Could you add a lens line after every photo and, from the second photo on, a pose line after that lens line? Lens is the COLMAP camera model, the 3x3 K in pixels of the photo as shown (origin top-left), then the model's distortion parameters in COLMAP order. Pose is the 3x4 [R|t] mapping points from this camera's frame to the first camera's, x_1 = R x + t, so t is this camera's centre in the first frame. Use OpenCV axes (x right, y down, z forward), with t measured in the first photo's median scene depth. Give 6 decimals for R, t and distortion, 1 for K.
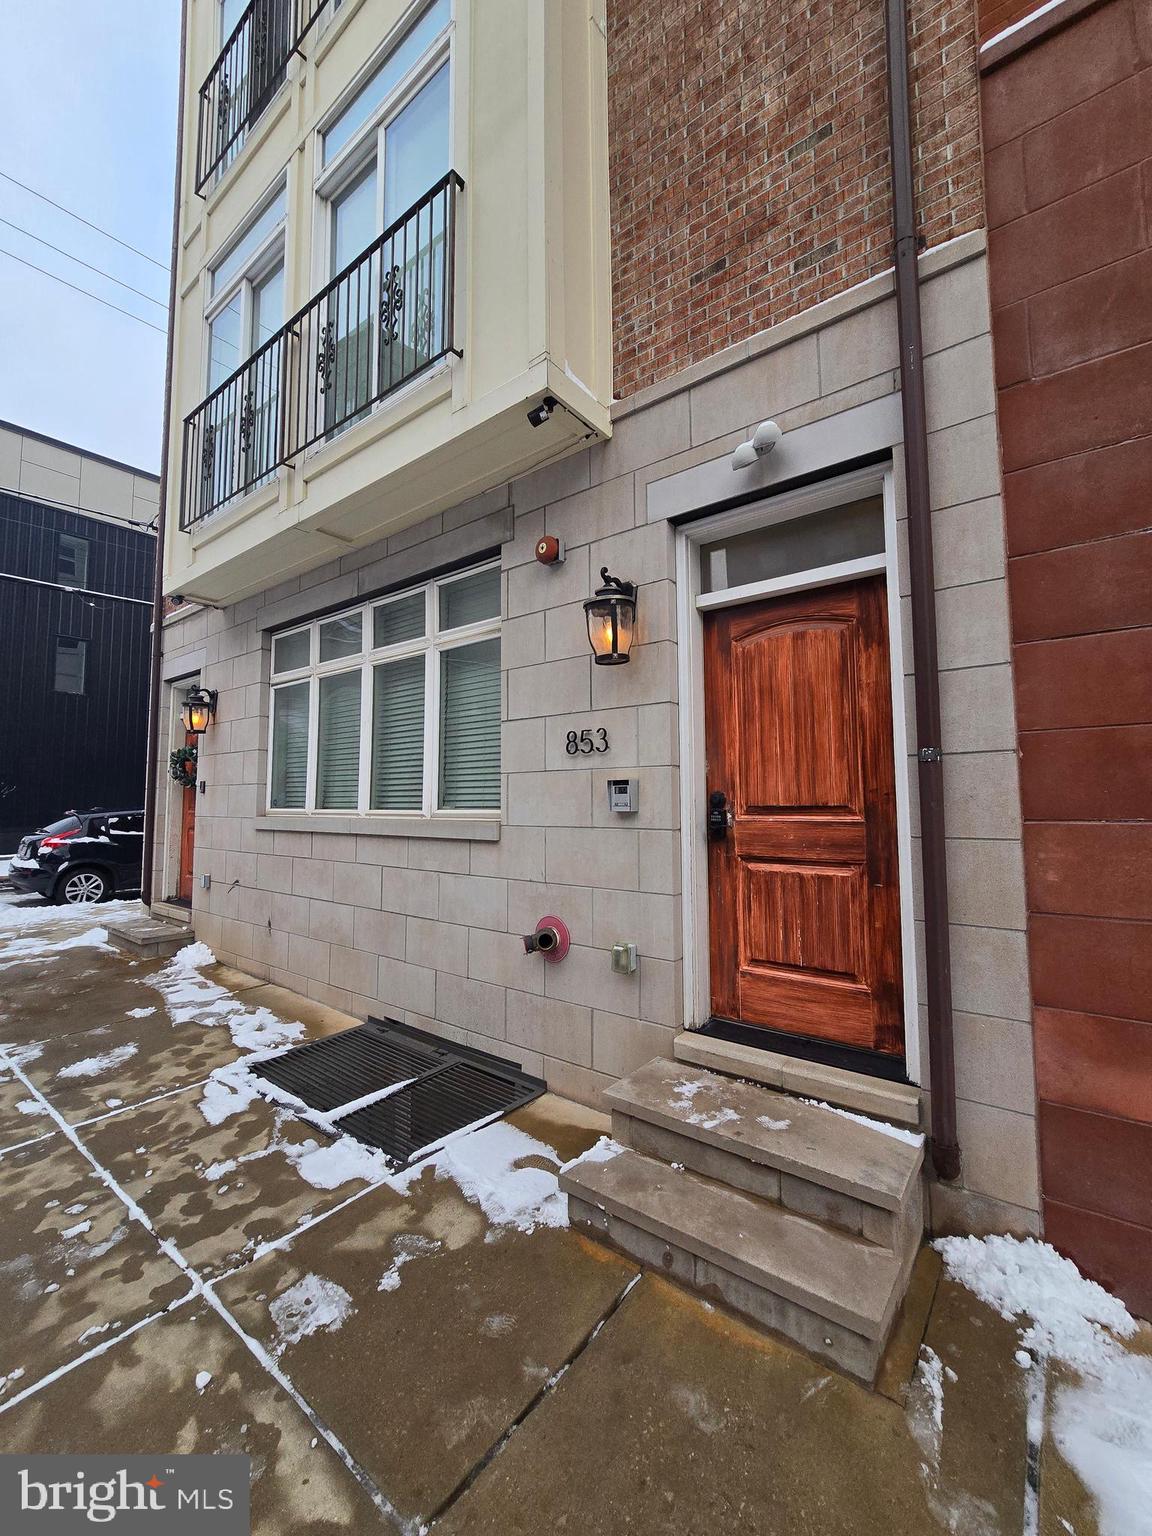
lens RADIAL K [[628.0, 0, 580.8], [0, 628.0, 759.8], [0, 0, 1]] dist [-0.004101, -0.000083]
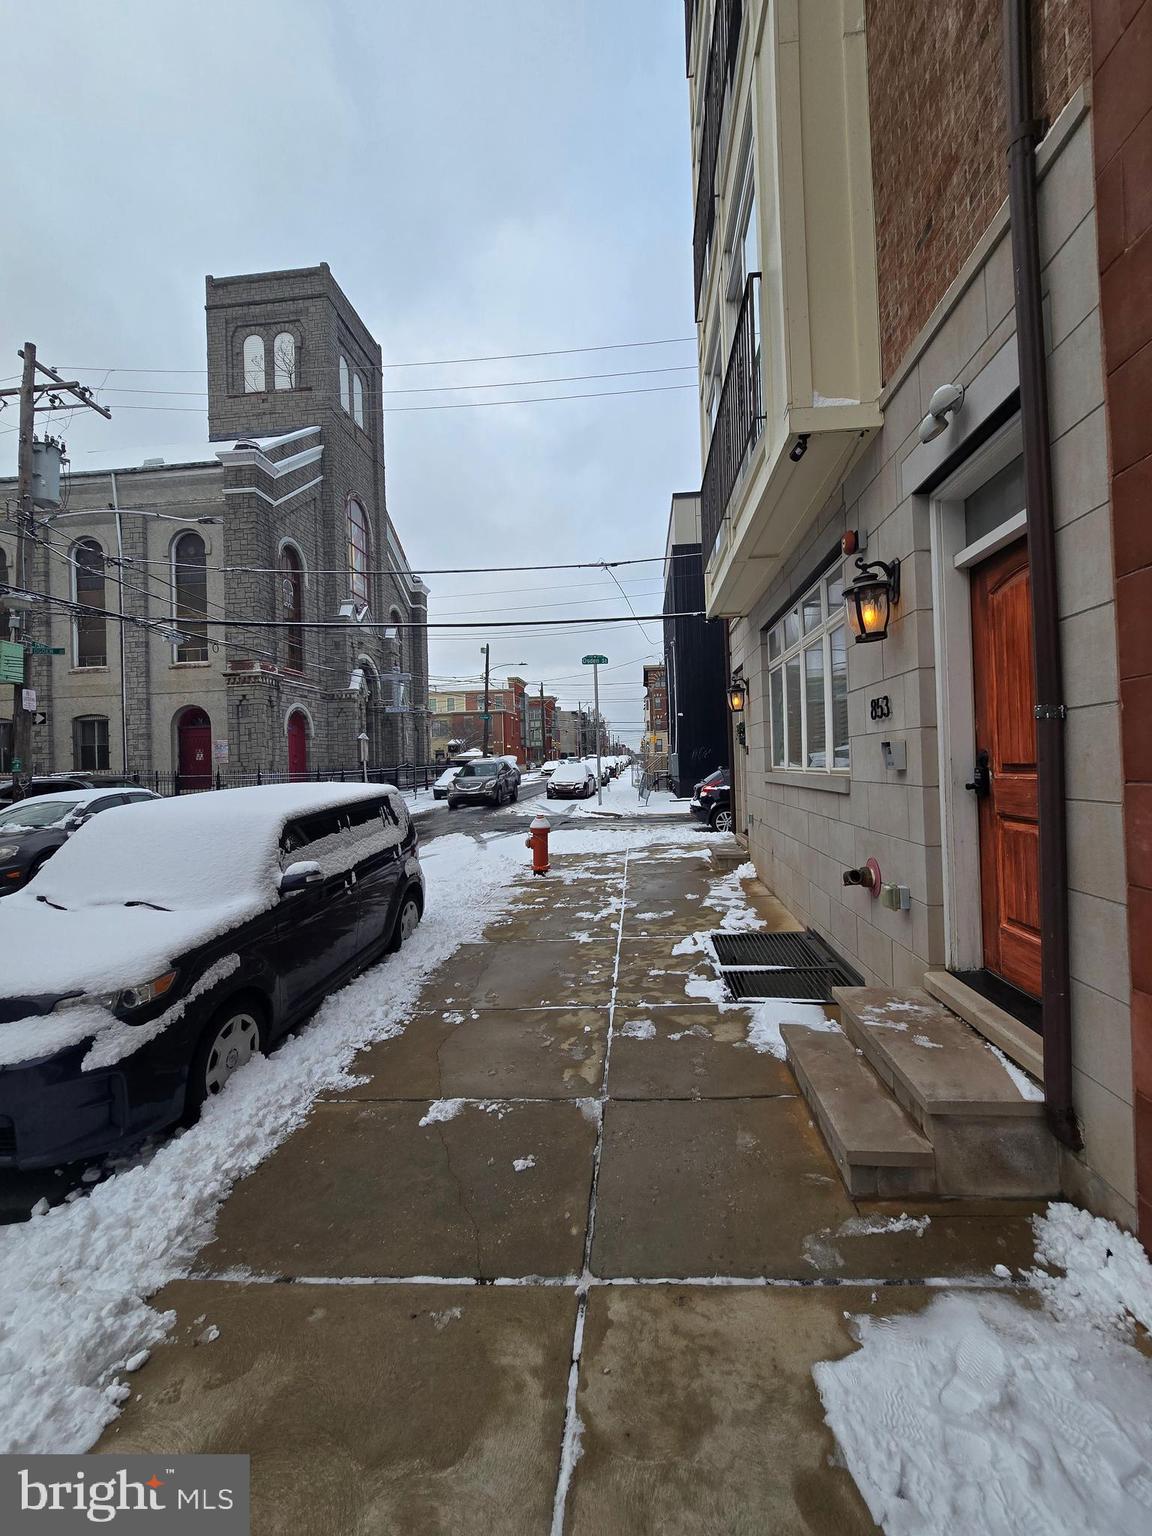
lens RADIAL K [[628.0, 0, 580.8], [0, 628.0, 759.8], [0, 0, 1]] dist [-0.004101, -0.000083]
pose [[0.537982, -0.019543, -0.842730, 0.882733], [0.084908, 0.995903, 0.031109, -0.021962], [0.838669, -0.088291, 0.537437, -0.092163]]
